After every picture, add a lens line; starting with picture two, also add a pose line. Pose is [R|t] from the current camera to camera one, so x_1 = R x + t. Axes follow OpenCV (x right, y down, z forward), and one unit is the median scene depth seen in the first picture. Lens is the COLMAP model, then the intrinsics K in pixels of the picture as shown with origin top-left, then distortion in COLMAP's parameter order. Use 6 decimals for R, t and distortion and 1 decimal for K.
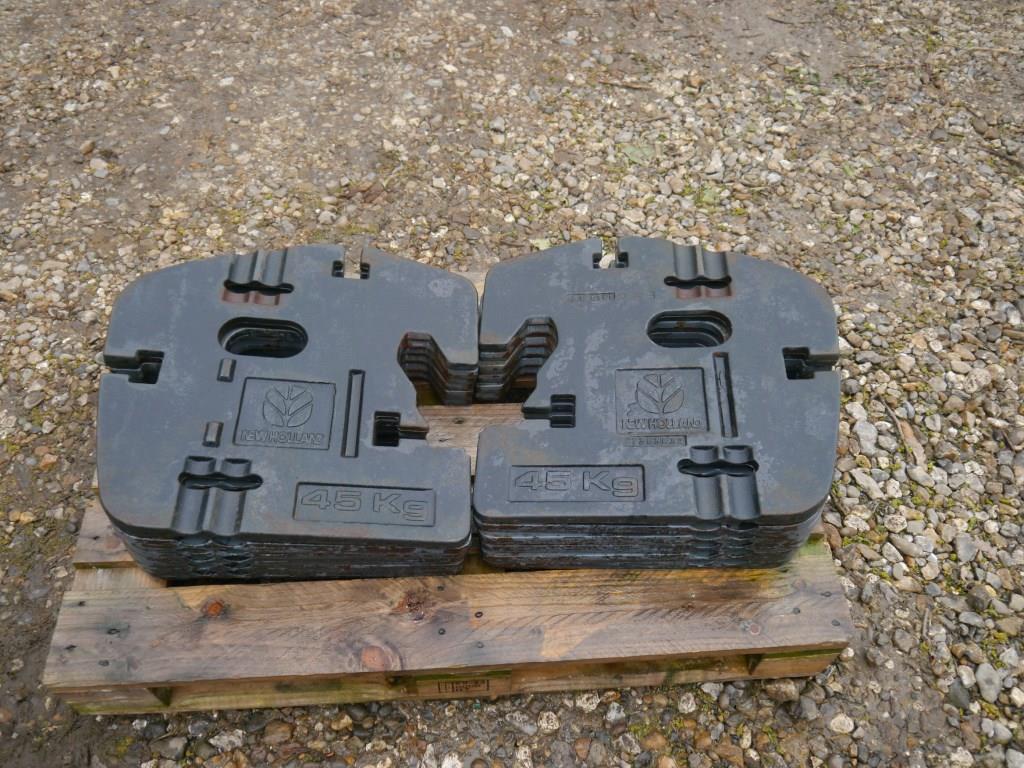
lens RADIAL K [[841.8, 0, 512.0], [0, 841.8, 384.0], [0, 0, 1]] dist [-0.036032, 0.012840]
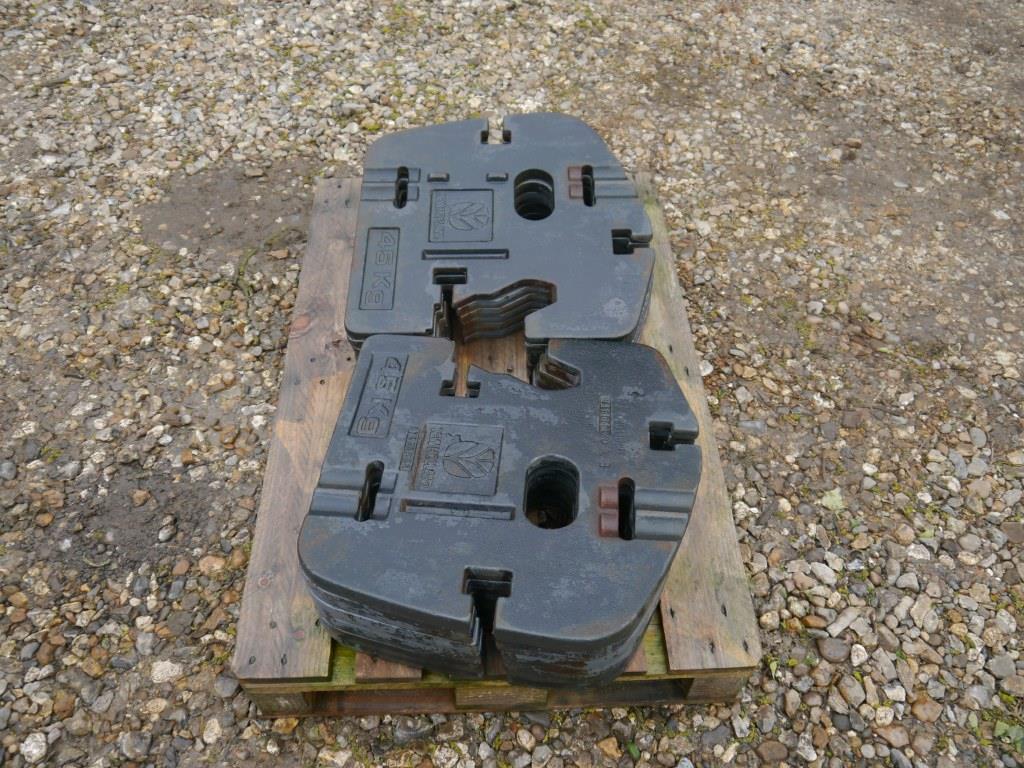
lens RADIAL K [[840.9, 0, 513.7], [0, 840.9, 385.9], [0, 0, 1]] dist [-0.050898, 0.039994]
pose [[-0.028366, 0.751105, -0.659574, 0.700095], [-0.796695, 0.381527, 0.468736, -0.482364], [0.603715, 0.538775, 0.587579, 0.392297]]
